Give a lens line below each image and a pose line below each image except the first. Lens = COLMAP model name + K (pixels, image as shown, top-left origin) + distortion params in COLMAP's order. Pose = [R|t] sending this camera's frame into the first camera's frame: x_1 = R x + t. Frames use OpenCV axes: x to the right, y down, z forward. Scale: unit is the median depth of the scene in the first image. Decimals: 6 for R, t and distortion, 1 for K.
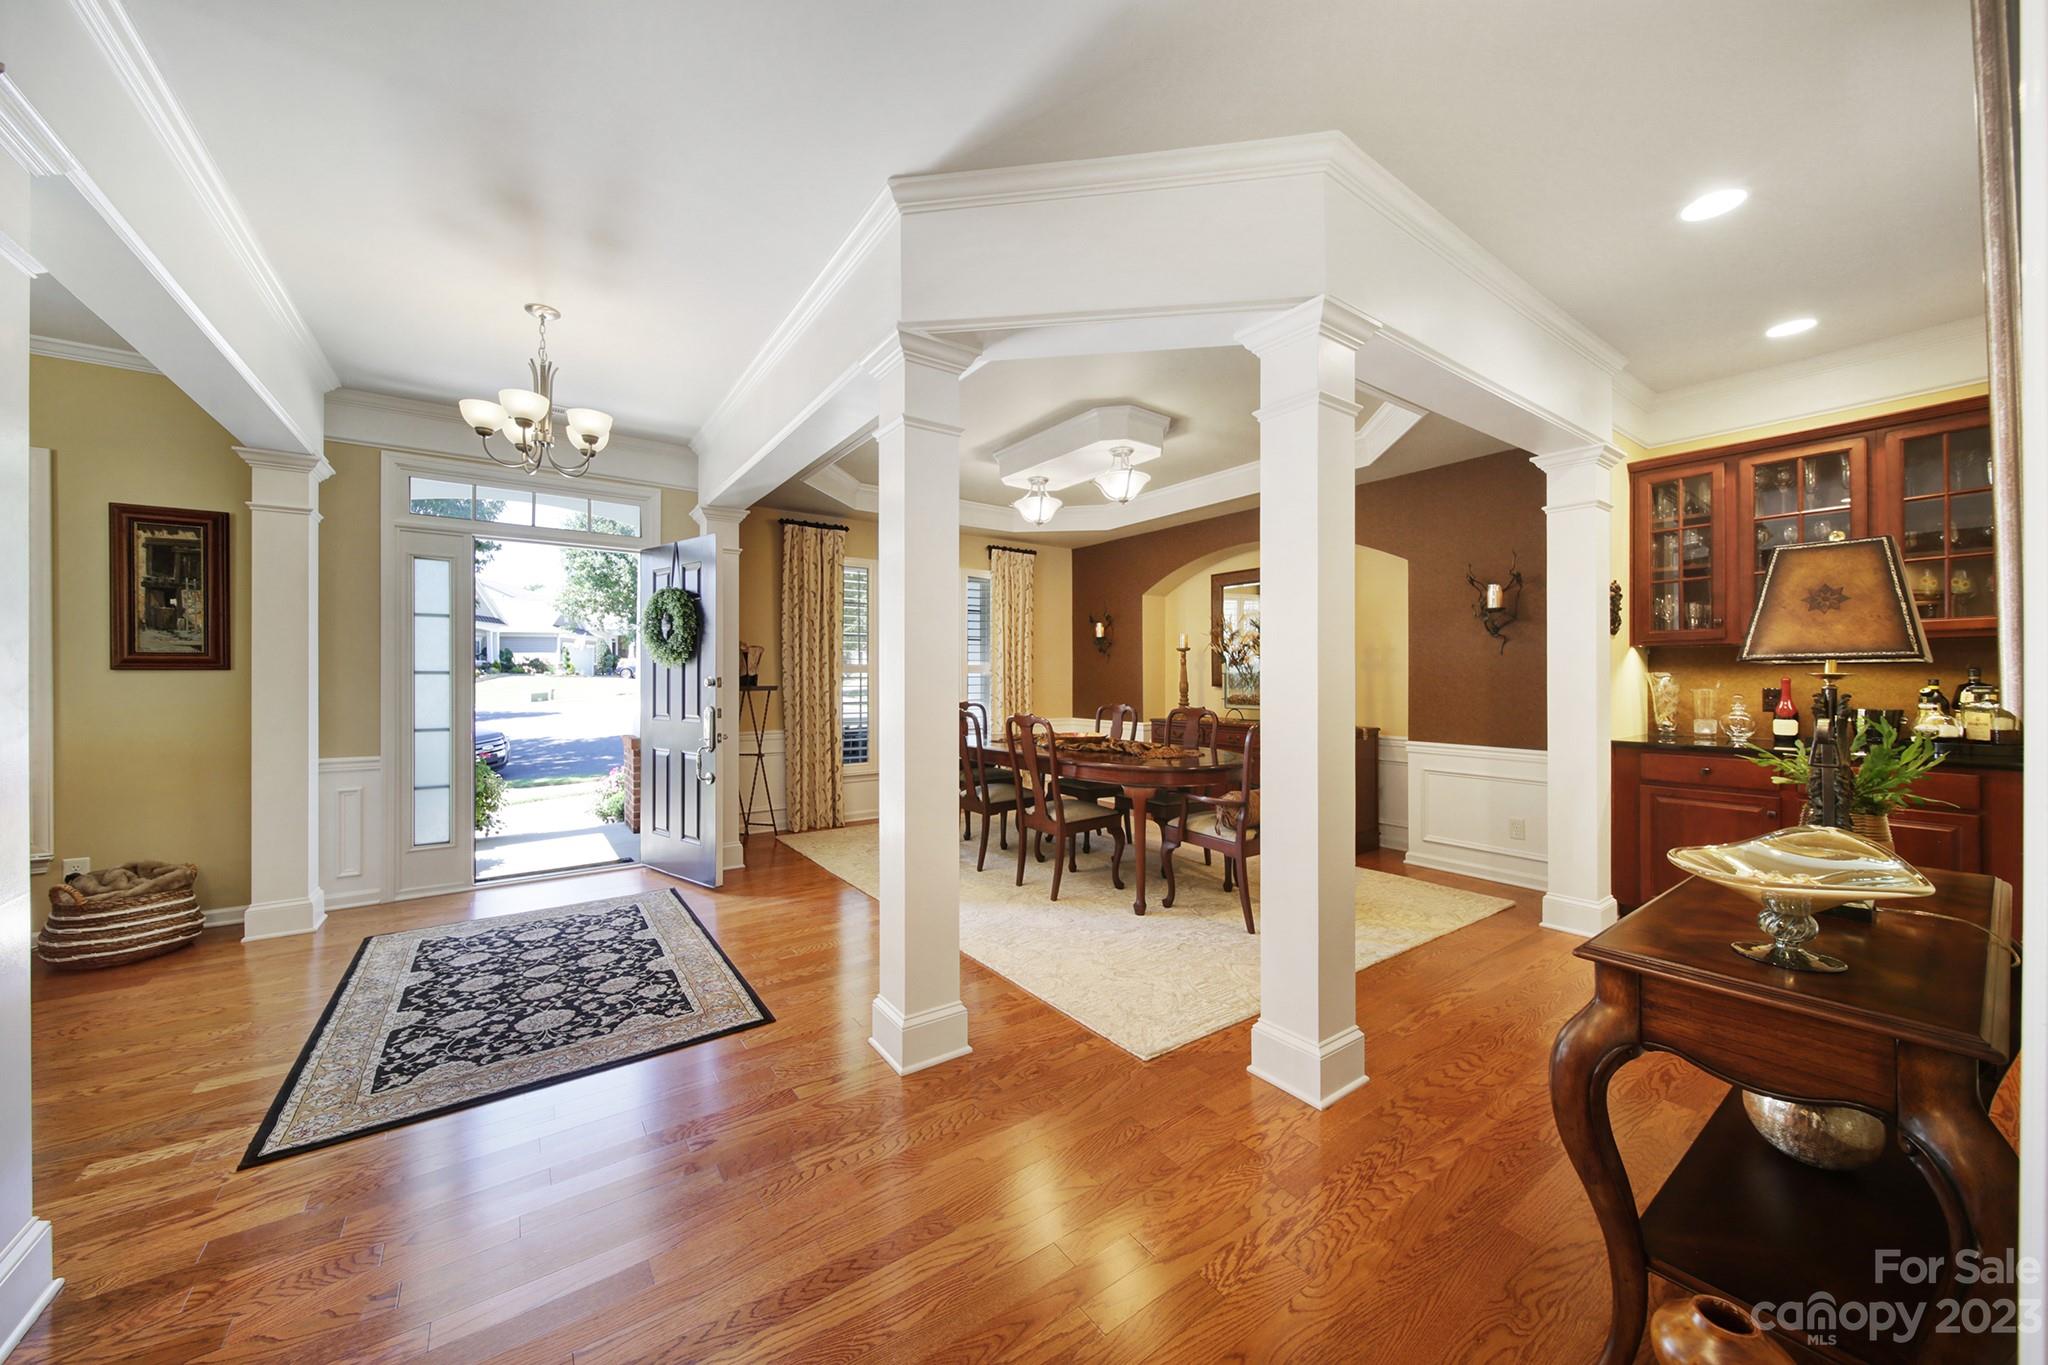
lens RADIAL K [[729.0, 0, 1024.0], [0, 729.0, 682.5], [0, 0, 1]] dist [0.000299, -0.000020]
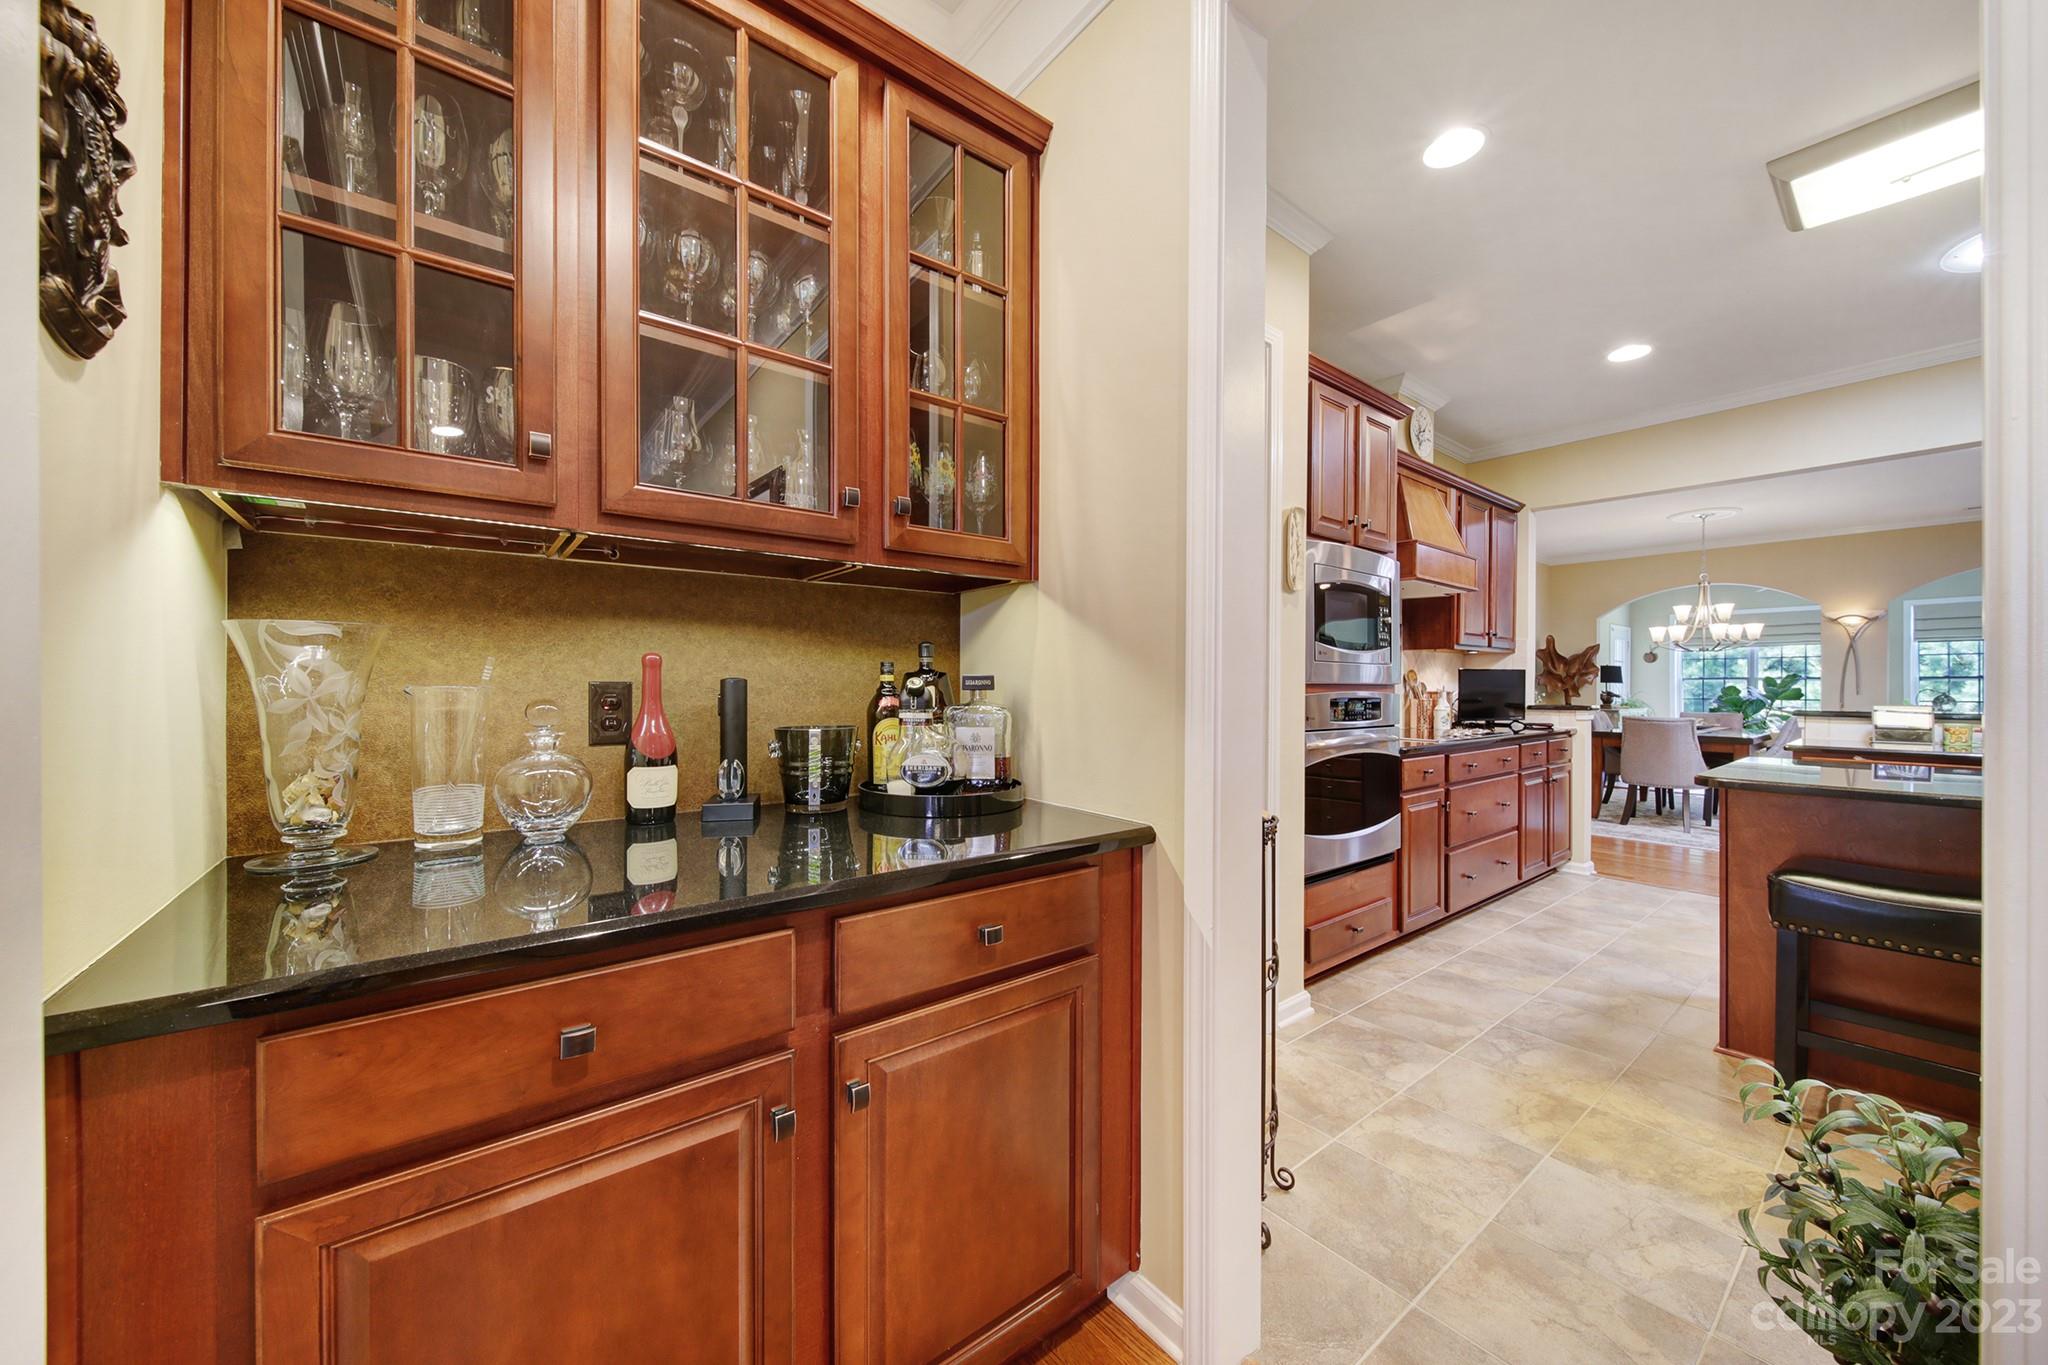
lens RADIAL K [[729.0, 0, 1024.0], [0, 729.0, 682.5], [0, 0, 1]] dist [0.000299, -0.000020]
pose [[-0.046823, 0.002869, 0.998899, 0.626194], [0.000898, 0.999996, -0.002830, 0.008947], [-0.998903, 0.000764, -0.046826, 0.781358]]
